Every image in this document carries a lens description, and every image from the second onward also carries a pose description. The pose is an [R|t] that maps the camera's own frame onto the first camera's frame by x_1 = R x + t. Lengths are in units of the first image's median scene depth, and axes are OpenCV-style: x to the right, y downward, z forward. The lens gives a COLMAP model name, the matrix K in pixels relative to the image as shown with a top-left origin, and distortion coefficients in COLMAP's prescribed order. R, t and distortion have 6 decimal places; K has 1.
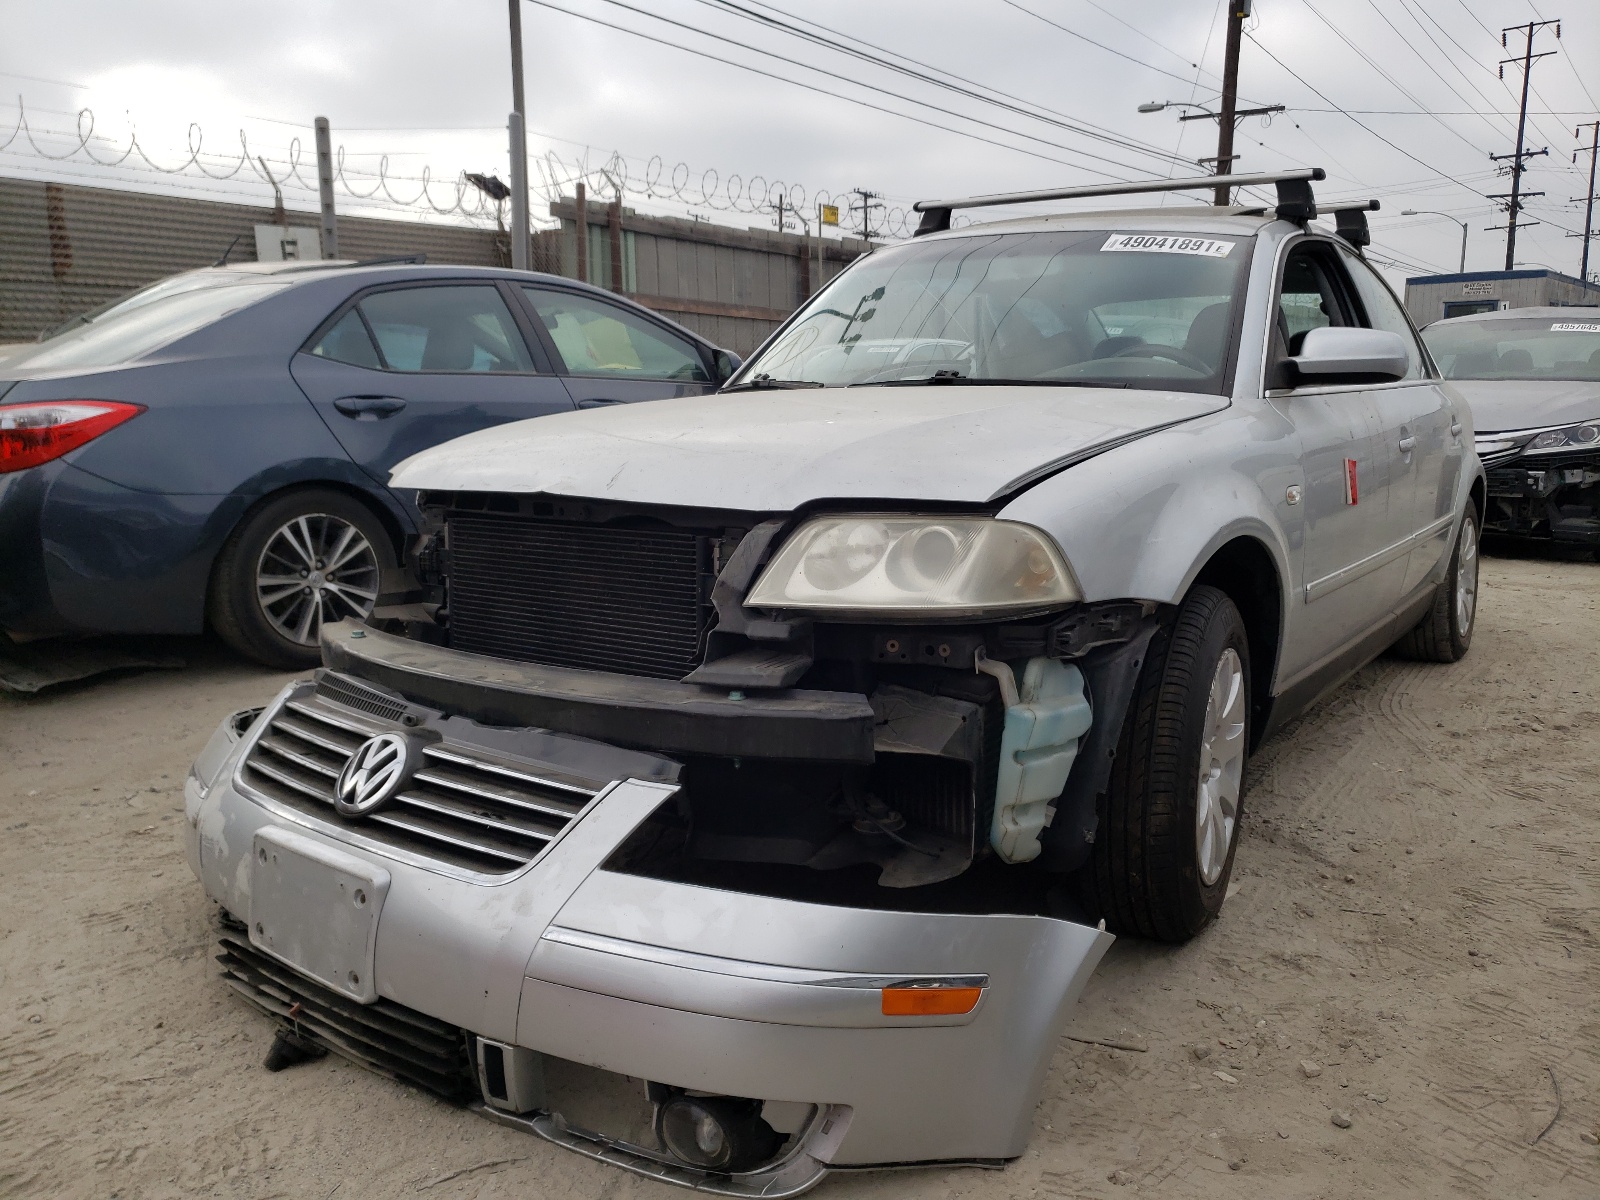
lens RADIAL K [[1192.1, 0, 831.5], [0, 1192.1, 598.7], [0, 0, 1]] dist [0.006876, 0.005766]
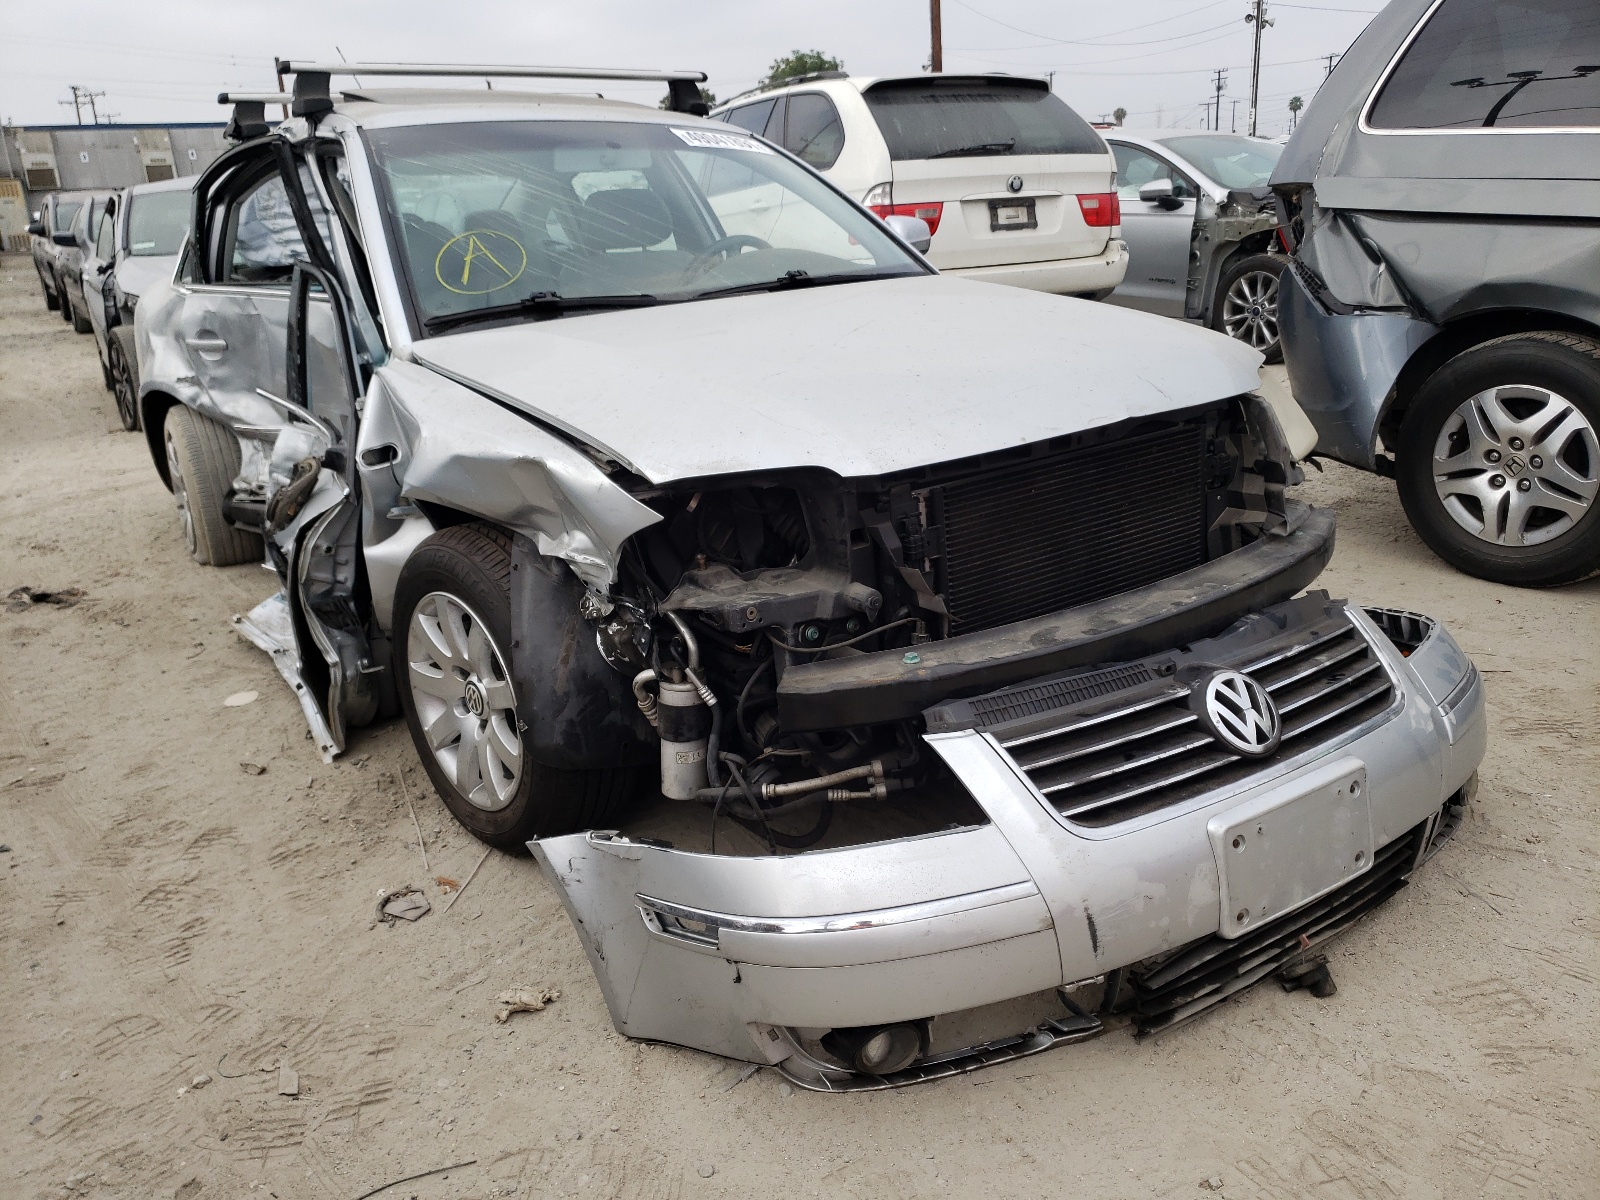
lens RADIAL K [[1192.1, 0, 831.5], [0, 1192.1, 598.7], [0, 0, 1]] dist [0.006876, 0.005766]
pose [[0.329930, -0.307748, 0.892433, -1.411728], [0.204027, 0.946271, 0.250885, -0.274887], [-0.921694, 0.099306, 0.374992, 0.966342]]
